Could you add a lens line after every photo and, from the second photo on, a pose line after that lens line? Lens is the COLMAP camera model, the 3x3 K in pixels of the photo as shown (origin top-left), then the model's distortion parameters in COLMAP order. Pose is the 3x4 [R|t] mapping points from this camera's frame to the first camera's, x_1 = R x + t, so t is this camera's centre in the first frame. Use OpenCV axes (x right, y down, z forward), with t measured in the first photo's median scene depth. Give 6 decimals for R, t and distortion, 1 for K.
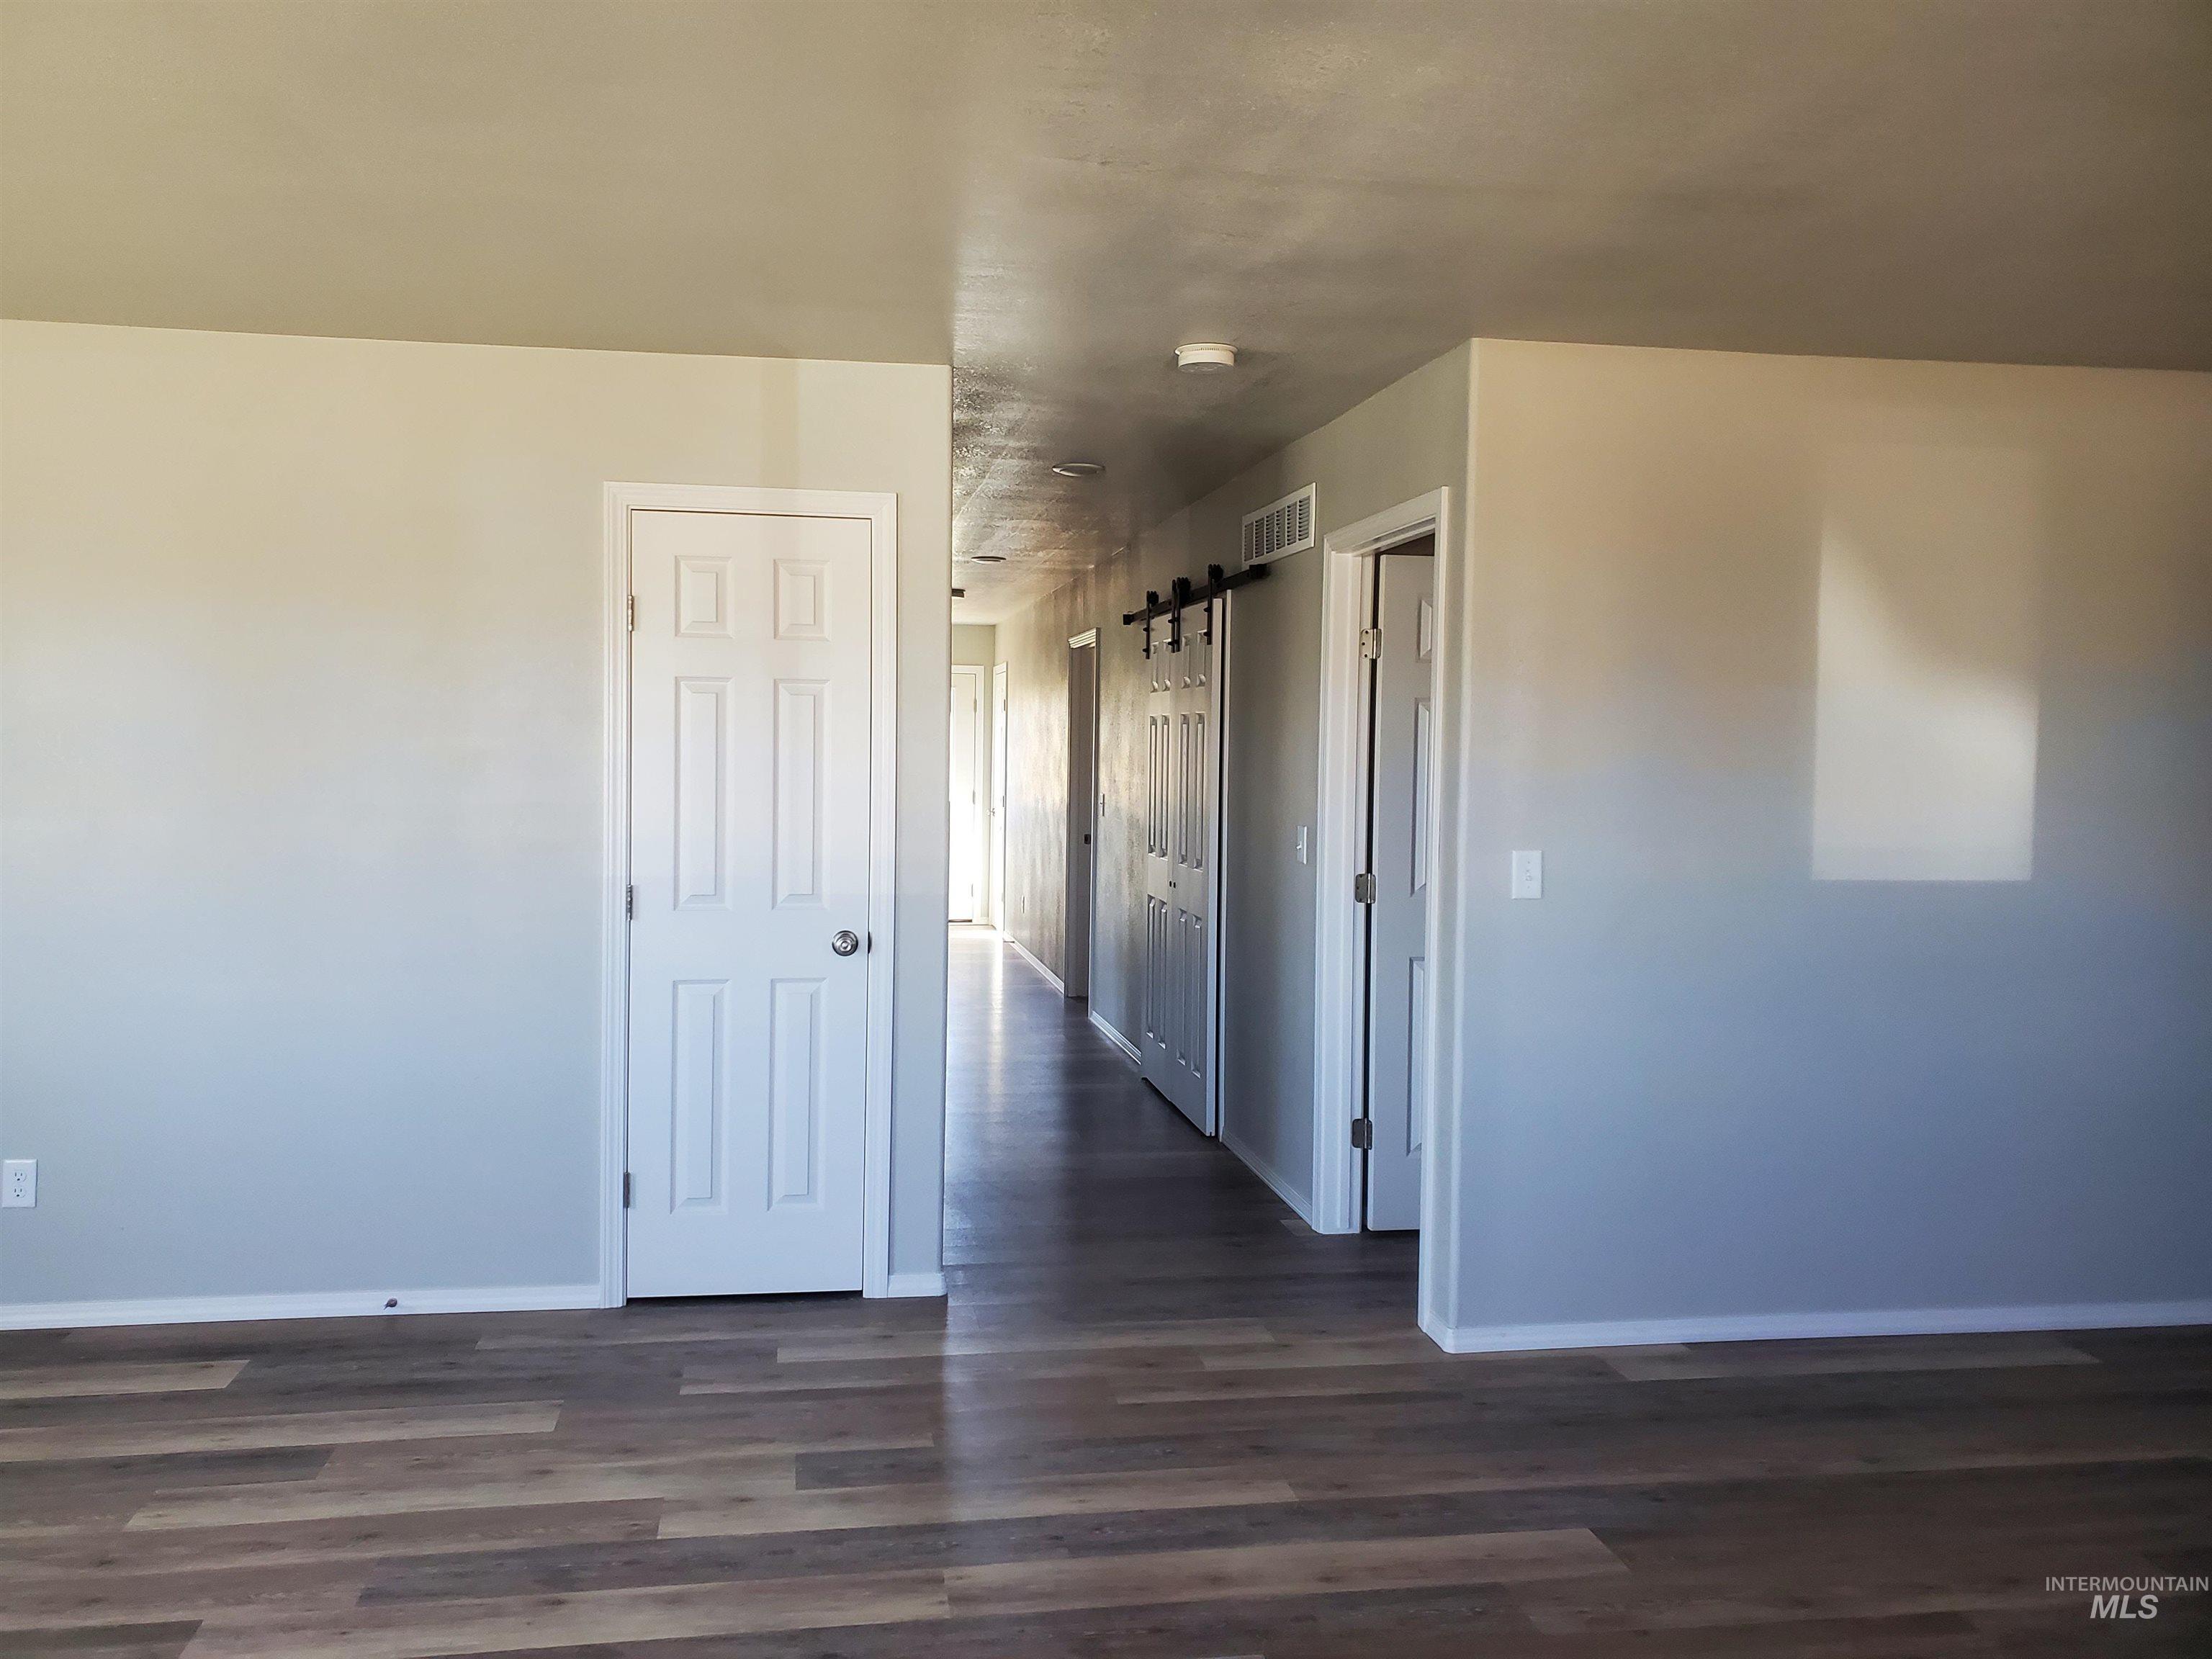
lens RADIAL K [[1746.6, 0, 1035.8], [0, 1746.6, 786.5], [0, 0, 1]] dist [0.020196, 0.017367]
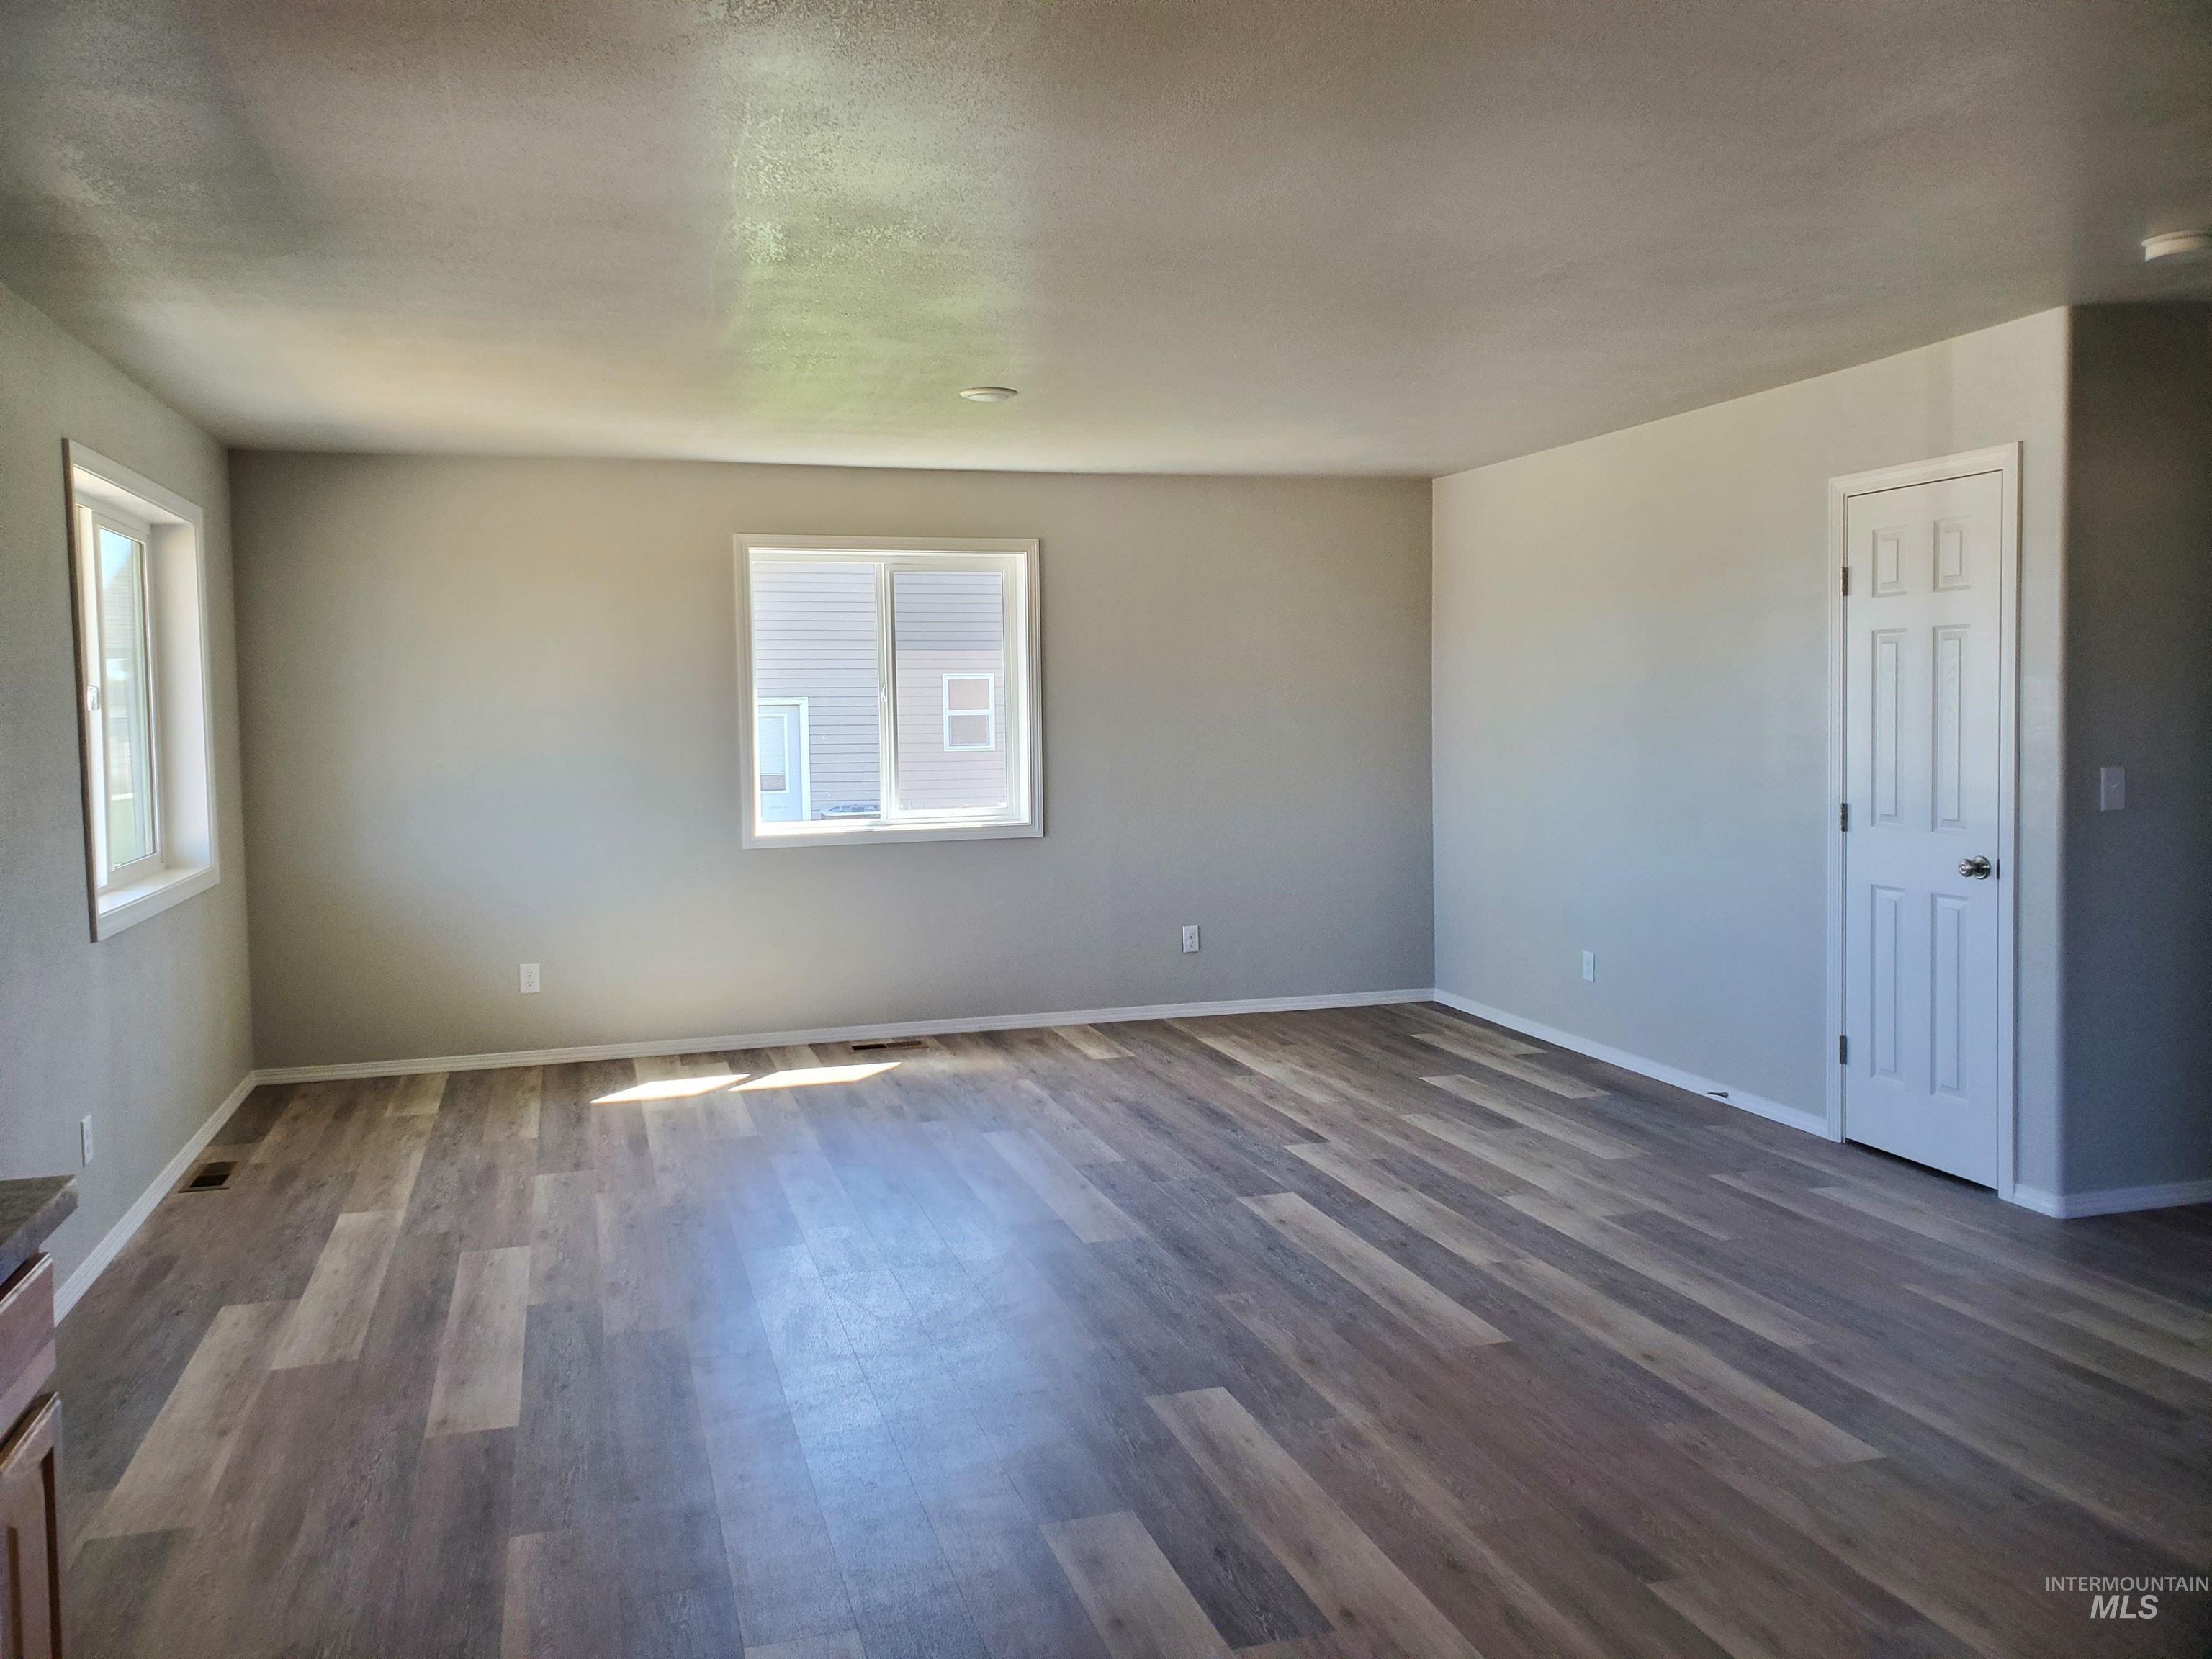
lens RADIAL K [[1746.6, 0, 1098.0], [0, 1746.6, 822.6], [0, 0, 1]] dist [0.020196, 0.017367]
pose [[0.134096, 0.053068, -0.989546, 1.148696], [-0.009391, 0.998588, 0.052281, 0.012782], [0.990924, 0.002282, 0.134405, 0.391896]]
